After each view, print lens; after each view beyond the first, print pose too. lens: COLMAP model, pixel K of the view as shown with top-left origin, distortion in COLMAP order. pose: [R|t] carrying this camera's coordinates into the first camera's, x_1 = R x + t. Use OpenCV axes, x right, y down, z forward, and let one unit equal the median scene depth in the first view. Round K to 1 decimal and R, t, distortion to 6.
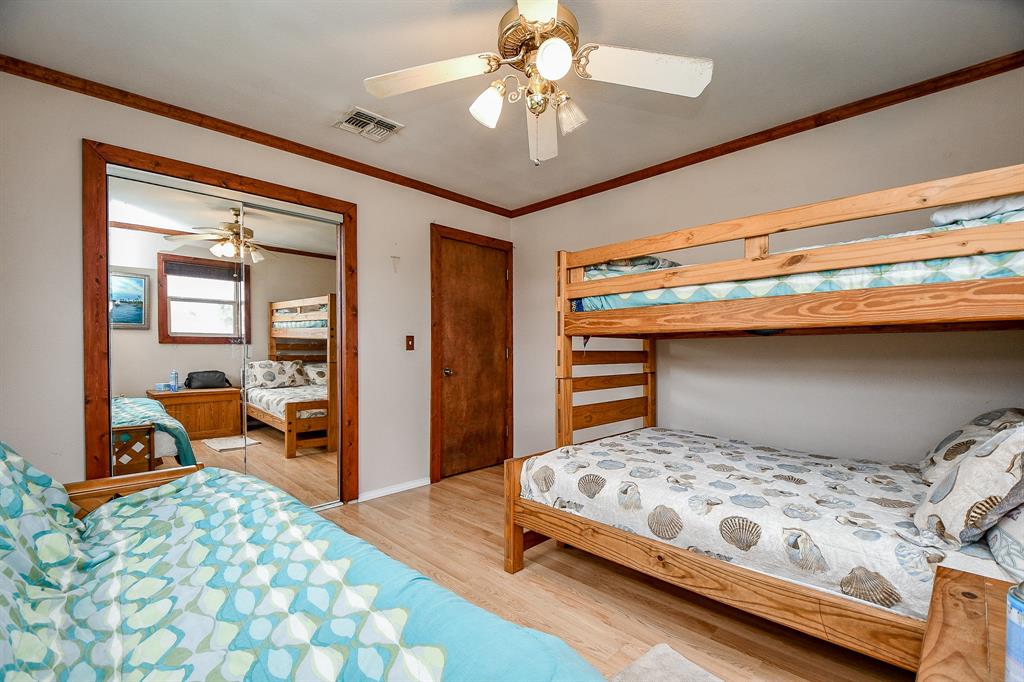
lens RADIAL K [[453.8, 0, 518.1], [0, 453.8, 350.6], [0, 0, 1]] dist [0.005030, -0.008110]
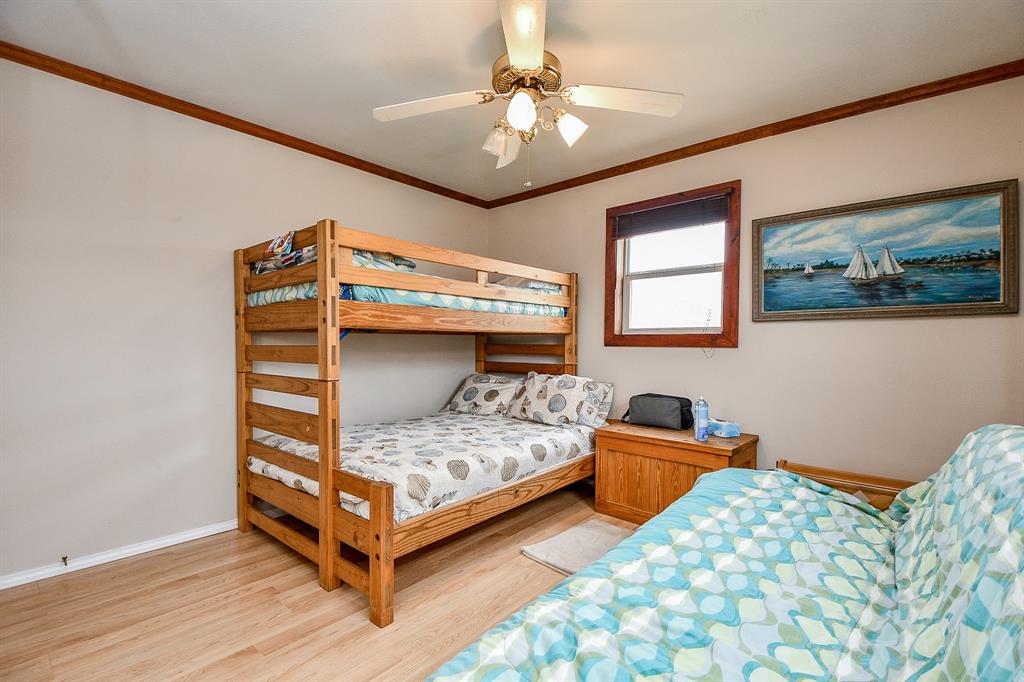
lens RADIAL K [[453.8, 0, 521.9], [0, 453.8, 344.2], [0, 0, 1]] dist [0.005030, -0.008110]
pose [[-0.090662, -0.002373, 0.995879, -0.928619], [-0.010059, 0.999948, 0.001467, -0.008835], [-0.995831, -0.009885, -0.090681, 0.935987]]
